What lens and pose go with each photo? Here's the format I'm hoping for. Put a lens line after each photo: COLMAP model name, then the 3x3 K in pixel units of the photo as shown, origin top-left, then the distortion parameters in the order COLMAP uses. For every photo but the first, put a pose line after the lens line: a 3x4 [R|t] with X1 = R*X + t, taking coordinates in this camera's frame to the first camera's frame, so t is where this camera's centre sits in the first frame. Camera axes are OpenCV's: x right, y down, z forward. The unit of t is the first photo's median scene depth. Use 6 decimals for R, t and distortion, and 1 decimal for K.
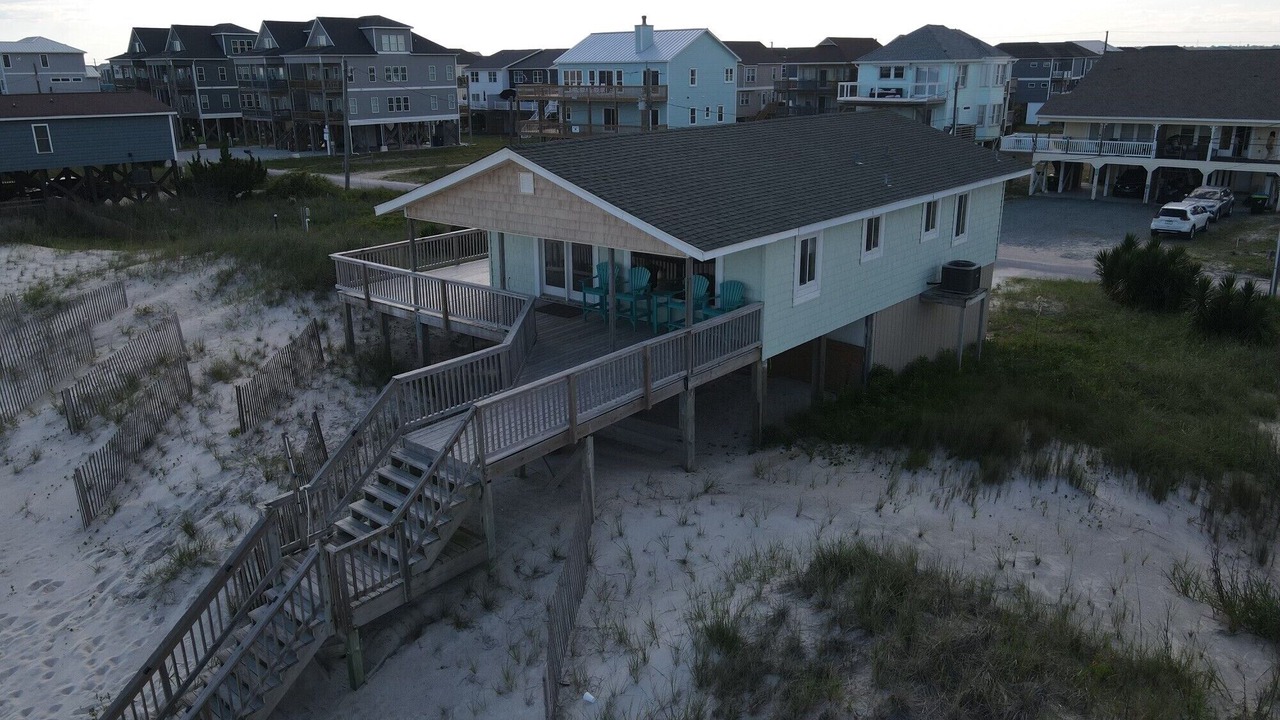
lens RADIAL K [[931.6, 0, 637.9], [0, 931.6, 353.6], [0, 0, 1]] dist [-0.001499, 0.005512]
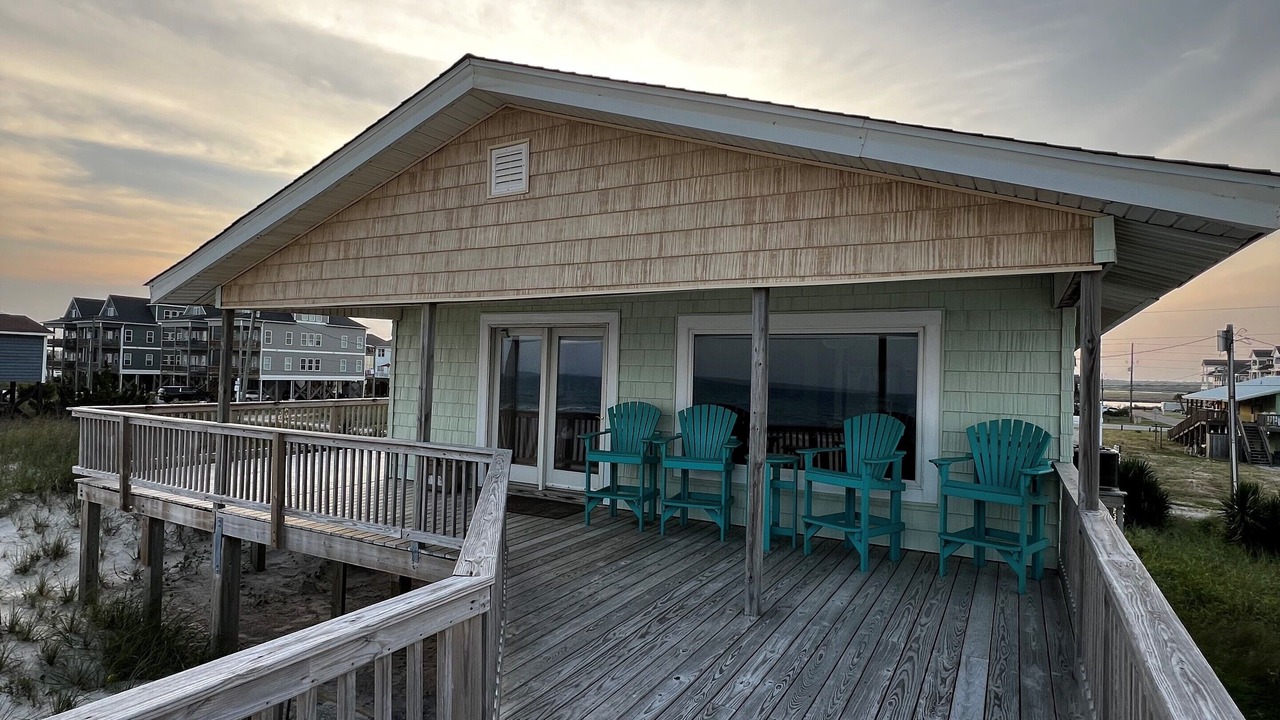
lens RADIAL K [[682.1, 0, 637.7], [0, 682.1, 362.7], [0, 0, 1]] dist [-0.002393, -0.000754]
pose [[0.980455, 0.041096, 0.192402, -0.020854], [0.020354, 0.951506, -0.306956, -0.001325], [-0.195687, 0.304872, 0.932073, 0.129421]]
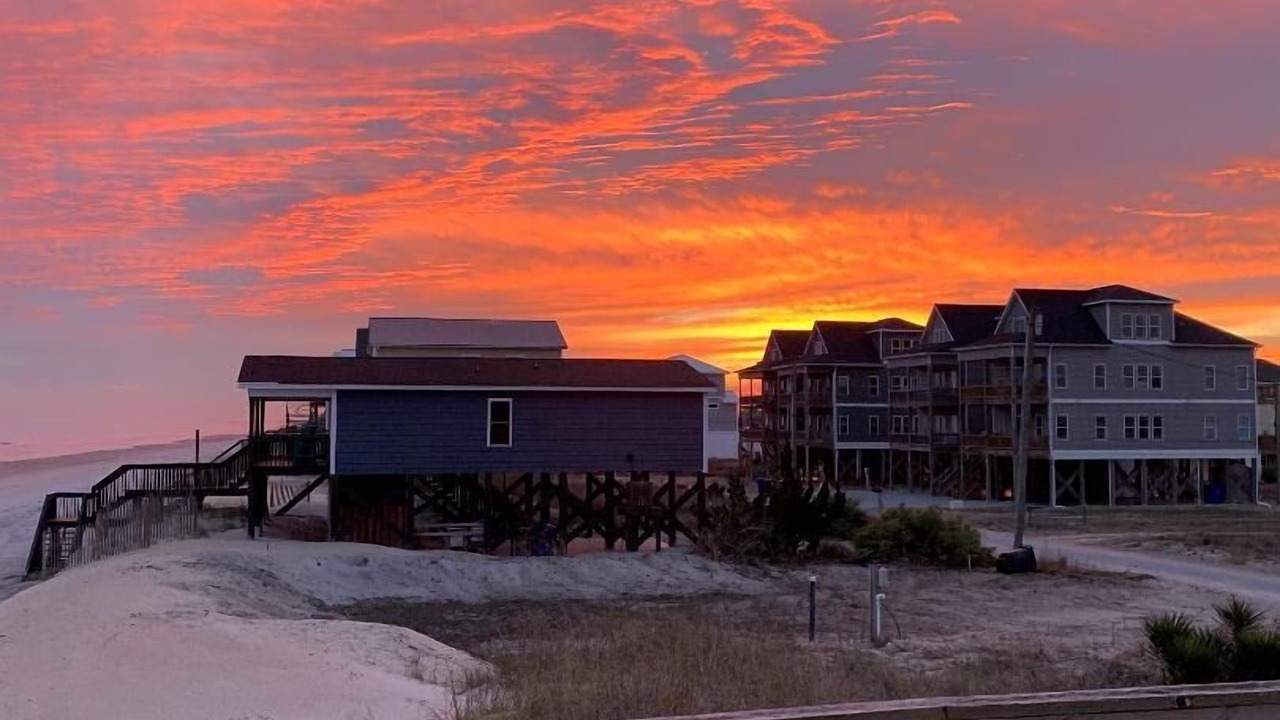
lens RADIAL K [[1266.2, 0, 644.8], [0, 1266.2, 347.5], [0, 0, 1]] dist [0.022529, 0.000000]
pose [[0.819211, -0.020517, -0.573125, -0.060503], [-0.180162, 0.939559, -0.291154, -0.032378], [0.544458, 0.341772, 0.766001, 0.222365]]
